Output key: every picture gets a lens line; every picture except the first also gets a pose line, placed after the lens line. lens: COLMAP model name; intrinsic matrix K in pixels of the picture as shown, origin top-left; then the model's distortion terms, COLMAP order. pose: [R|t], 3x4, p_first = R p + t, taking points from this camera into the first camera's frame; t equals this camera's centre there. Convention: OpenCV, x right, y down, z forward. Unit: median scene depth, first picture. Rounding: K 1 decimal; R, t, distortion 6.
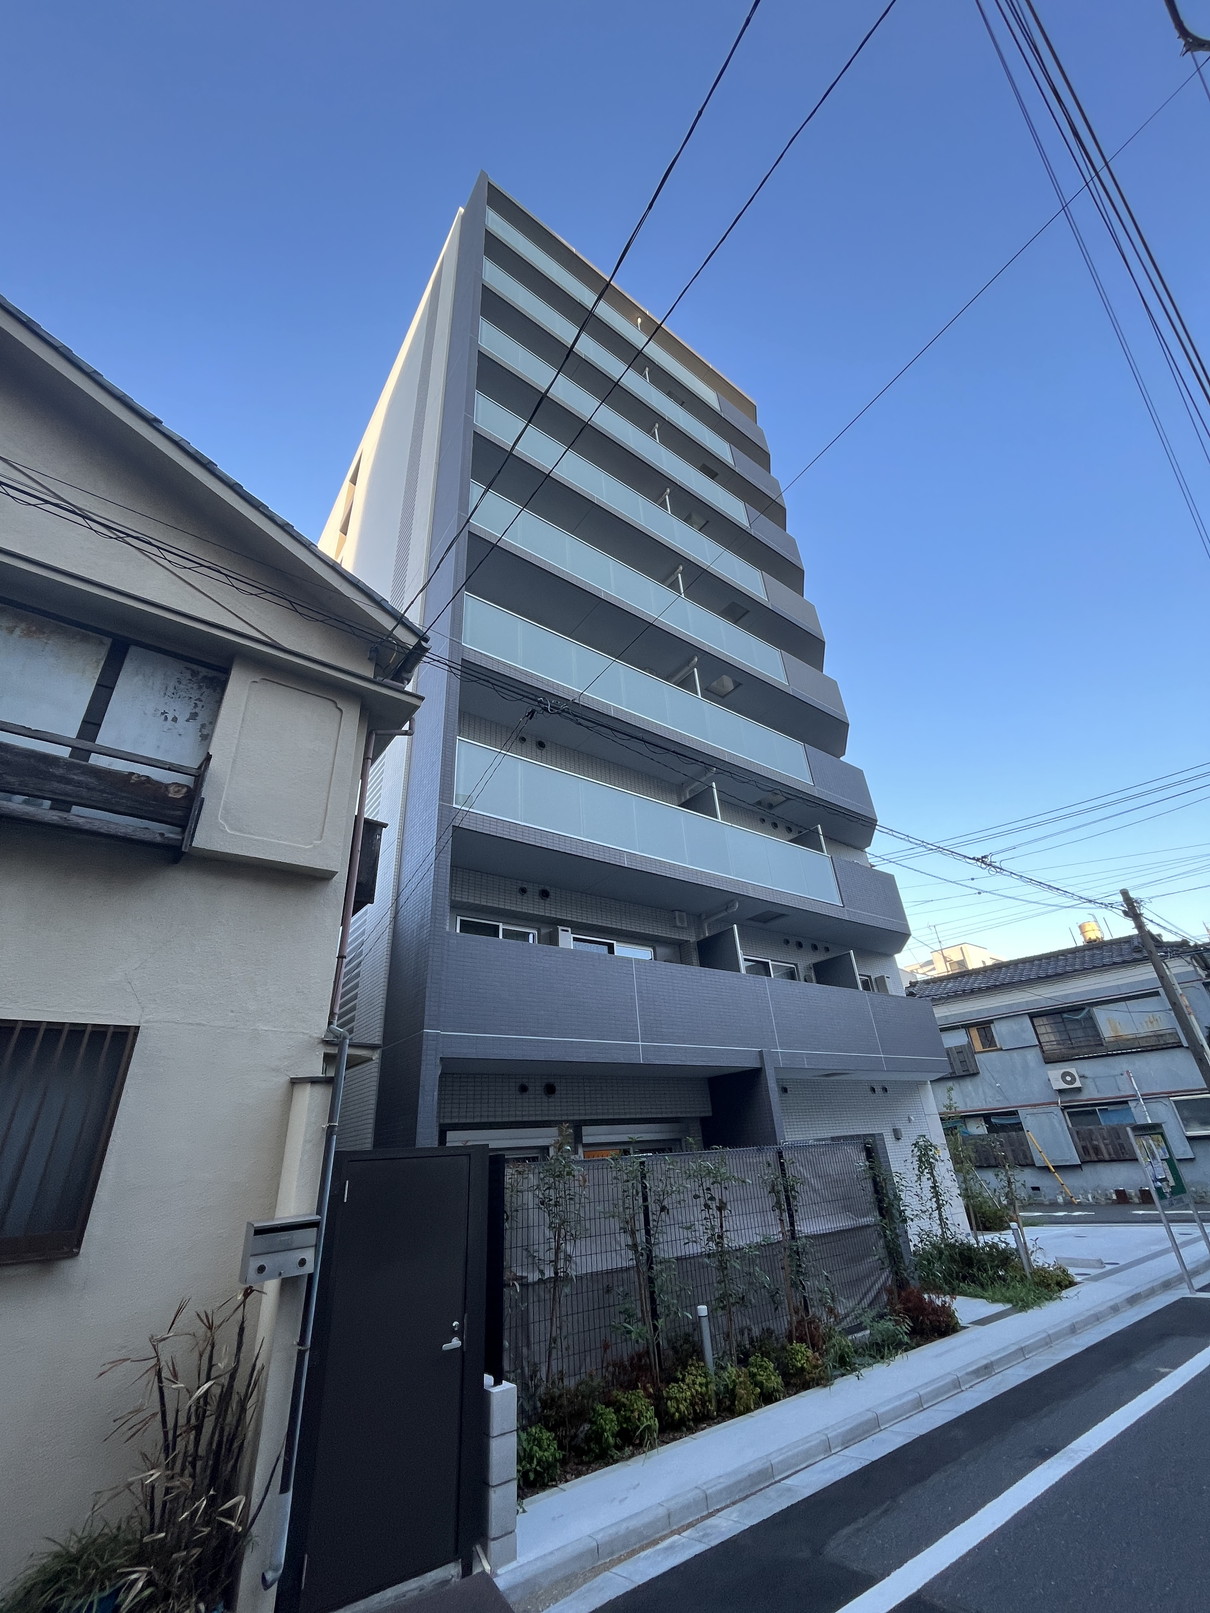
lens RADIAL K [[646.6, 0, 605.0], [0, 646.6, 806.5], [0, 0, 1]] dist [-0.000184, 0.000073]
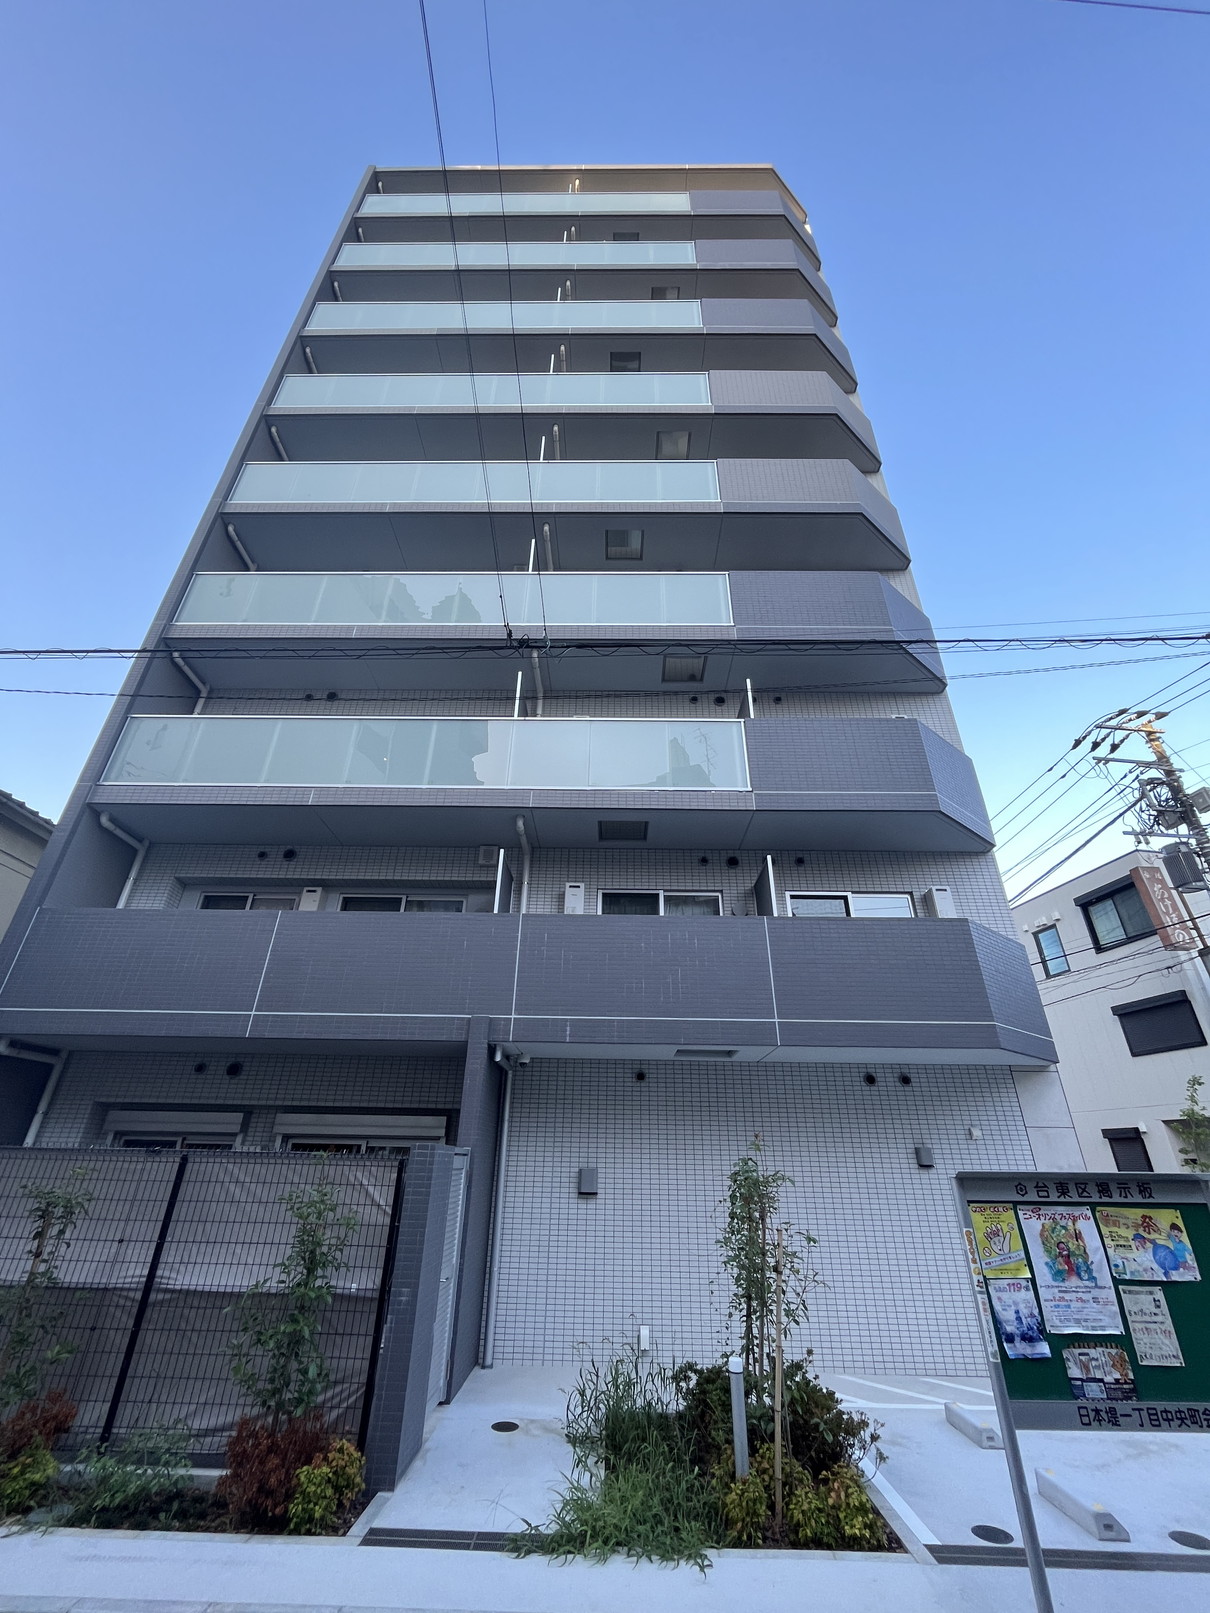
lens RADIAL K [[646.6, 0, 605.0], [0, 646.6, 806.5], [0, 0, 1]] dist [-0.000184, 0.000073]
pose [[0.799559, -0.221969, -0.558064, 0.647953], [0.228431, 0.971757, -0.059233, 0.187594], [0.555450, -0.080119, 0.827681, 0.423715]]
